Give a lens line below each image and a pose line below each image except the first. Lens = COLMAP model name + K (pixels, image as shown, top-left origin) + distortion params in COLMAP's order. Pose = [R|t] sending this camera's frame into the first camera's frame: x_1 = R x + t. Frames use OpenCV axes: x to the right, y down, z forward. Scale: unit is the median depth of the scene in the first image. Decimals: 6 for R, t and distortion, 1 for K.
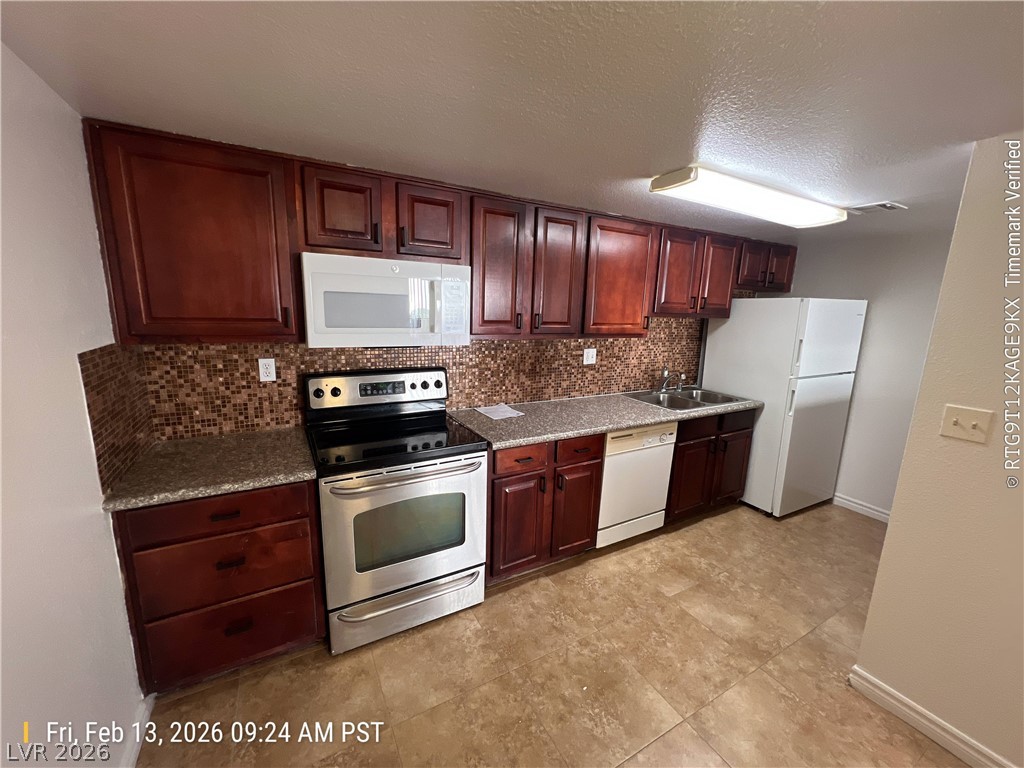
lens RADIAL K [[410.0, 0, 513.8], [0, 410.0, 387.3], [0, 0, 1]] dist [-0.001760, -0.000090]
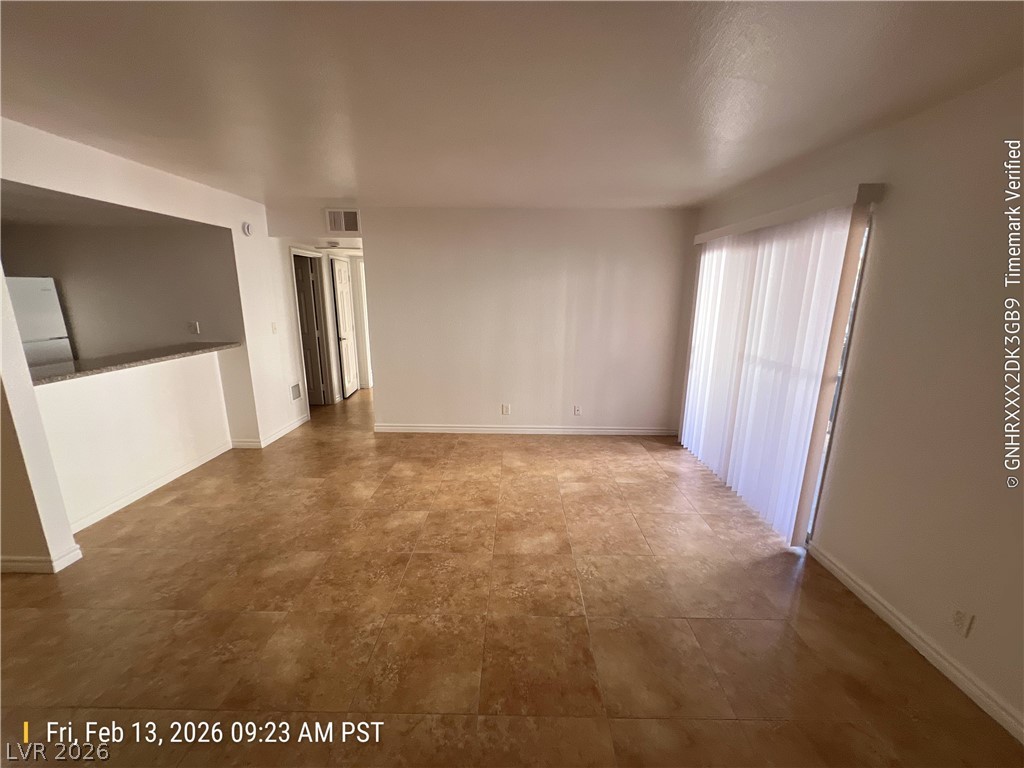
lens RADIAL K [[410.0, 0, 513.8], [0, 410.0, 387.3], [0, 0, 1]] dist [-0.001760, -0.000090]
pose [[0.494542, -0.219719, 0.840923, 0.676043], [0.174141, 0.972949, 0.151804, 0.239523], [-0.851530, 0.071366, 0.519426, -1.191879]]
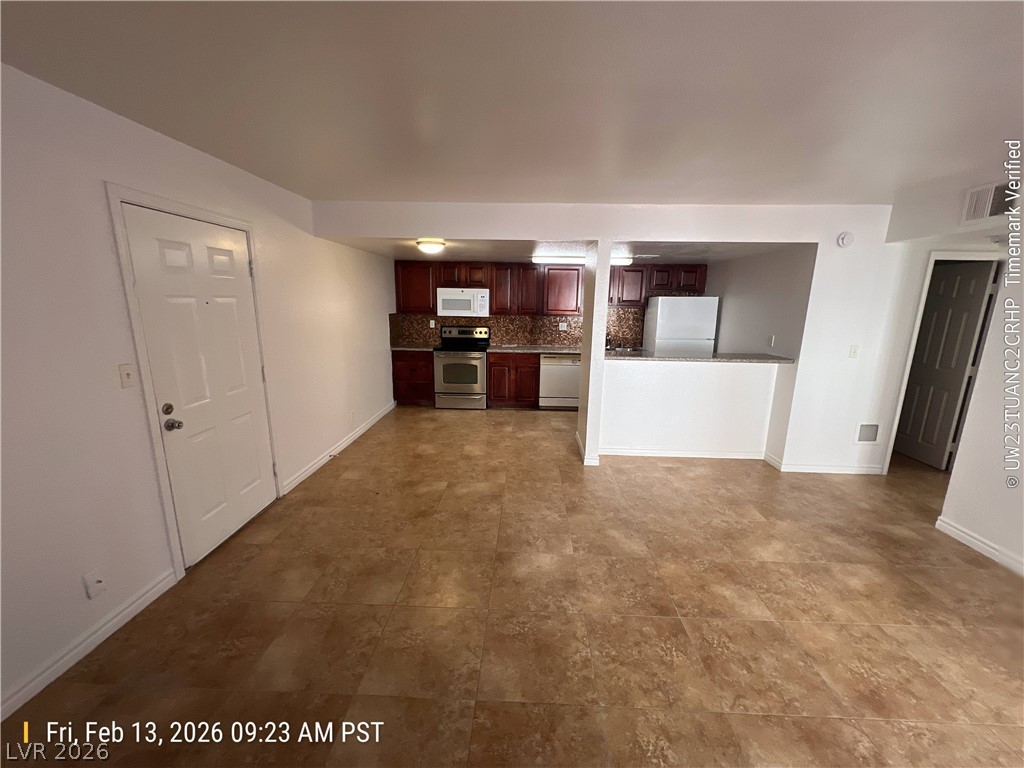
lens RADIAL K [[410.0, 0, 513.8], [0, 410.0, 387.3], [0, 0, 1]] dist [-0.001760, -0.000090]
pose [[0.853989, 0.094065, -0.511718, 1.581597], [-0.093374, 0.995262, 0.027122, 0.296991], [0.511844, 0.024619, 0.858725, -1.365565]]
